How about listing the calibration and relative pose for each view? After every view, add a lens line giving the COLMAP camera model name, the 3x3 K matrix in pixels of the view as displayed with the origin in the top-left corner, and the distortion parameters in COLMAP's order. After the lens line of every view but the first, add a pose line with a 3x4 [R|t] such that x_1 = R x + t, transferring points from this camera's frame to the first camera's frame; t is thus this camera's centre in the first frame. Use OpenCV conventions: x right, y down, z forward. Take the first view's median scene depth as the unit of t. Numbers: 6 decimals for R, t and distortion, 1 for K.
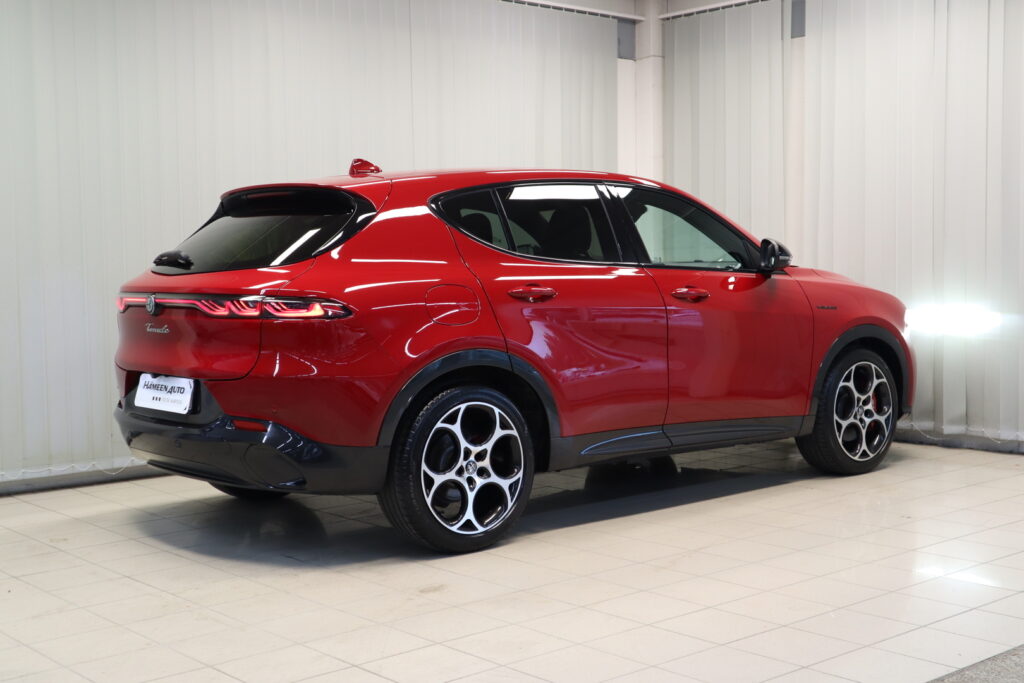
lens RADIAL K [[1286.1, 0, 516.2], [0, 1286.1, 331.6], [0, 0, 1]] dist [0.105548, 0.000000]
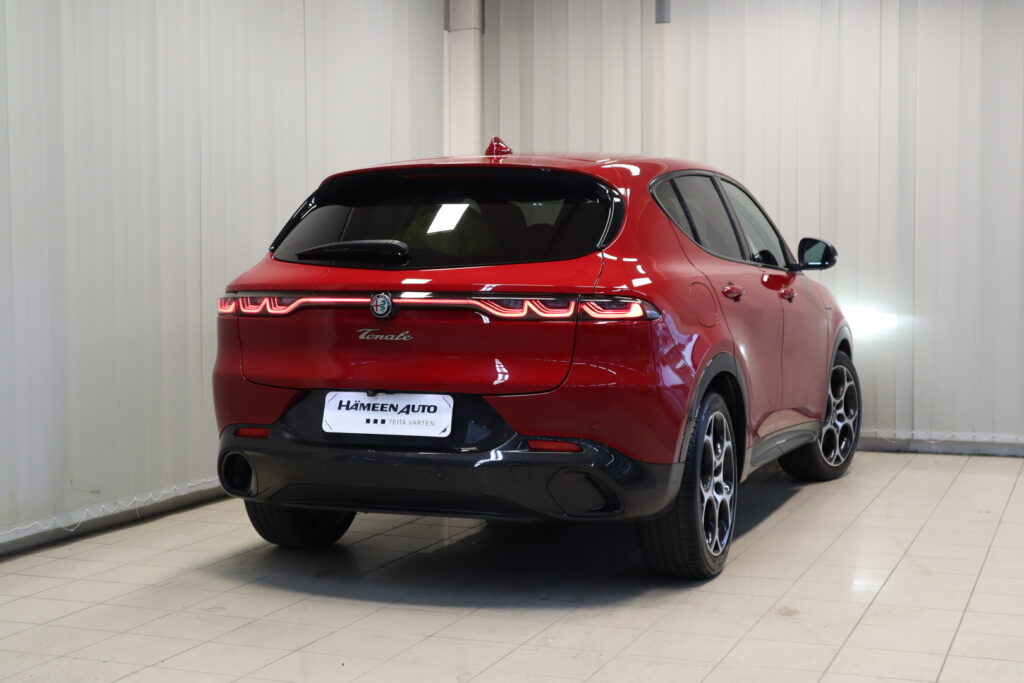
lens RADIAL K [[1533.5, 0, 480.1], [0, 1533.5, 346.9], [0, 0, 1]] dist [0.062711, 0.000000]
pose [[0.894314, -0.016062, 0.447151, -0.563197], [0.016913, 0.999855, 0.002088, 0.003430], [-0.447119, 0.005695, 0.894456, 0.093802]]
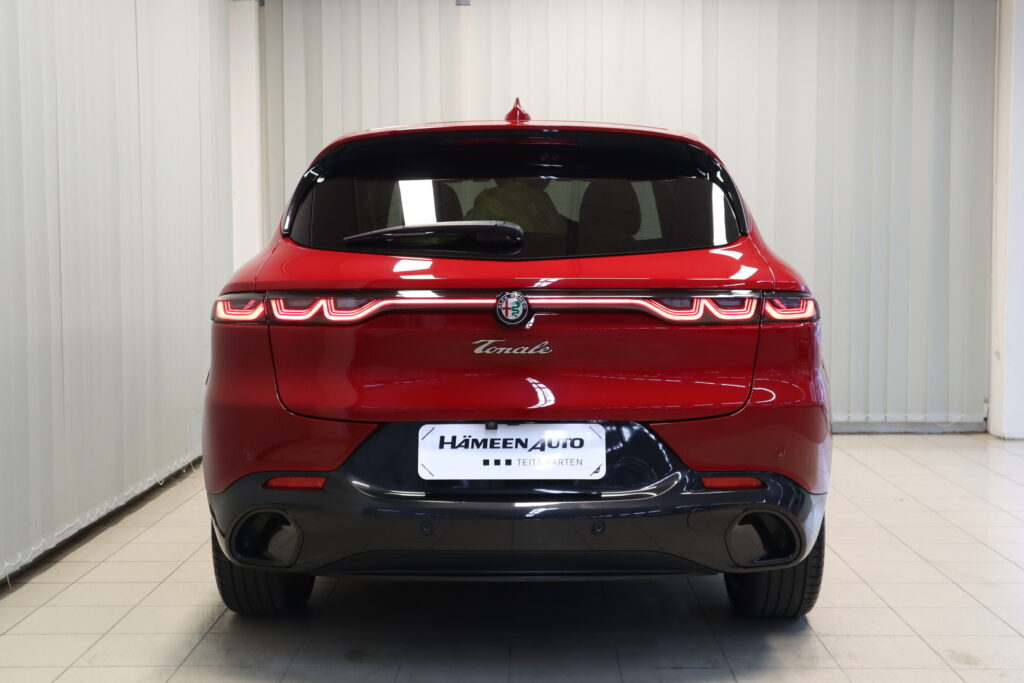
lens RADIAL K [[1286.1, 0, 512.5], [0, 1286.1, 351.0], [0, 0, 1]] dist [0.105548, 0.000000]
pose [[0.671709, -0.047945, 0.739262, -0.624225], [0.036620, 0.998832, 0.031506, -0.017178], [-0.739909, 0.005909, 0.672681, 0.508175]]
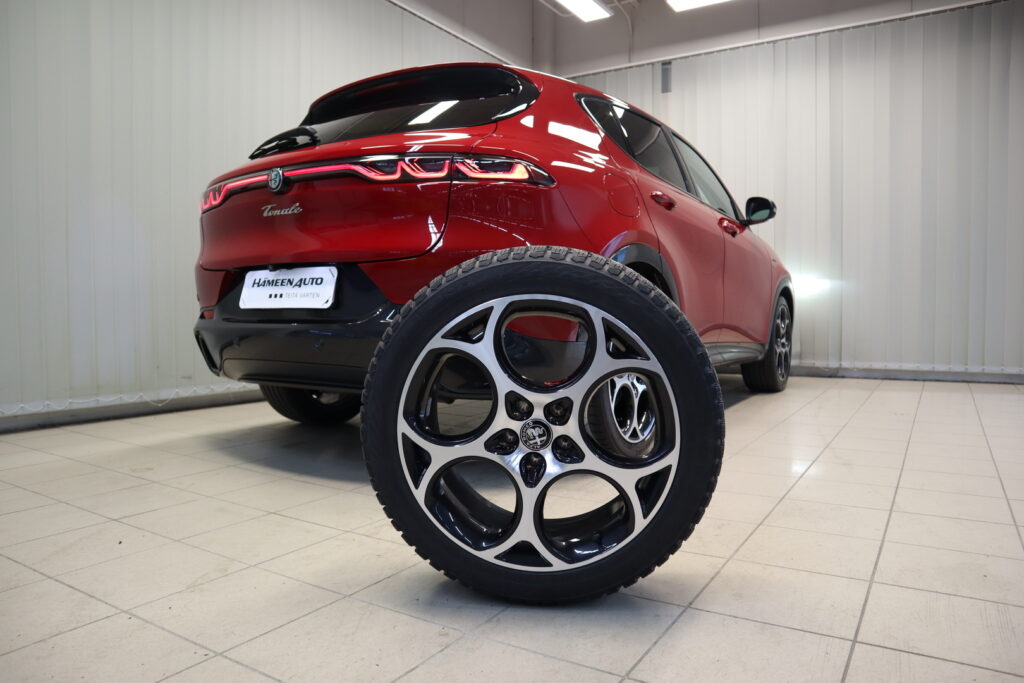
lens RADIAL K [[700.0, 0, 507.7], [0, 700.0, 331.1], [0, 0, 1]] dist [-0.064660, 0.011360]
pose [[0.960461, 0.003657, 0.278389, -0.224348], [0.003484, 0.999678, -0.025152, 0.074564], [-0.278391, 0.025128, 0.960139, 0.459935]]
